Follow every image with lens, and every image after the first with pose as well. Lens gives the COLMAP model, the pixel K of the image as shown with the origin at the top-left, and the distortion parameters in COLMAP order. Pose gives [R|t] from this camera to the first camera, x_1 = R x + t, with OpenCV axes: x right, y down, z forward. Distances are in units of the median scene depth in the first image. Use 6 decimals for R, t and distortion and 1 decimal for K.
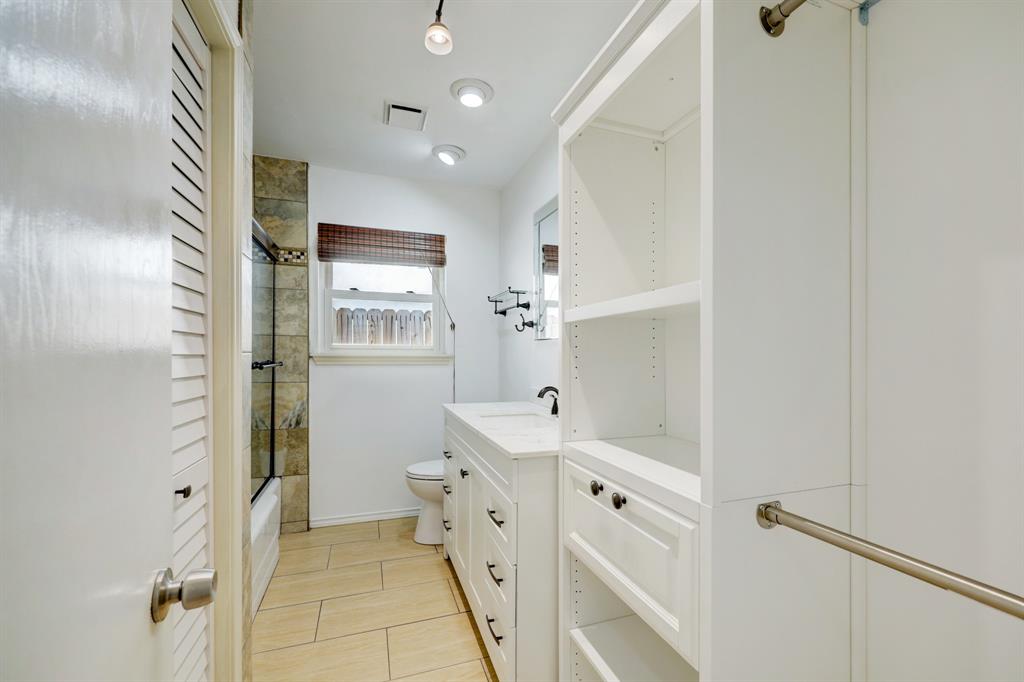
lens RADIAL K [[418.6, 0, 510.9], [0, 418.6, 366.3], [0, 0, 1]] dist [-0.002780, 0.000453]
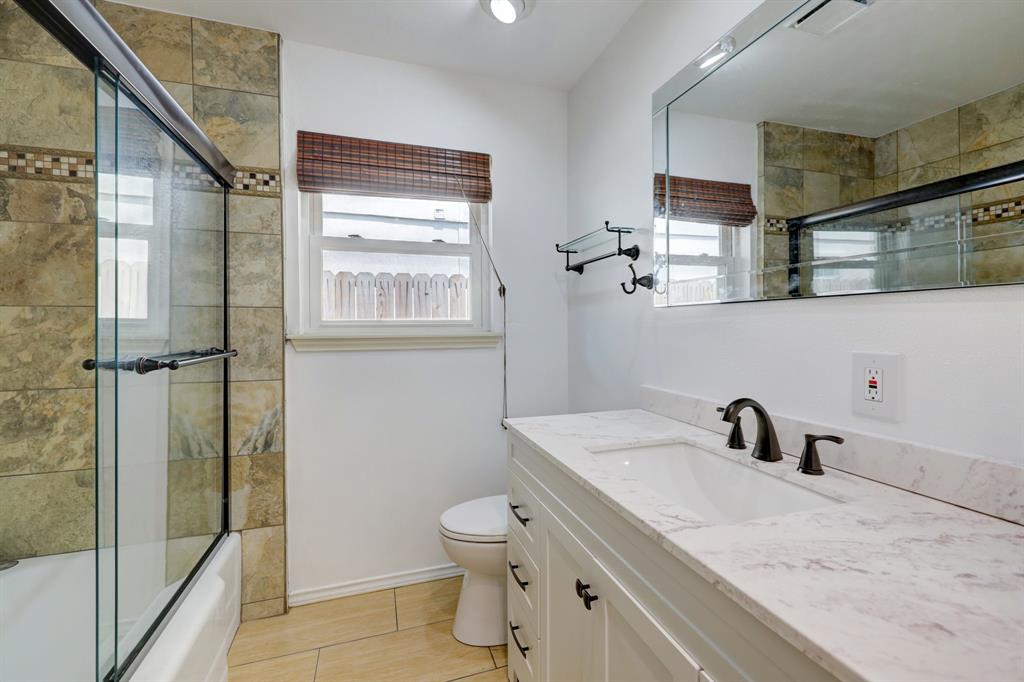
lens RADIAL K [[418.6, 0, 509.8], [0, 418.6, 334.7], [0, 0, 1]] dist [-0.002780, 0.000453]
pose [[0.999738, -0.013477, -0.018500, -0.128001], [0.013181, 0.999785, -0.016014, -0.016033], [0.018711, 0.015766, 0.999701, 0.370328]]
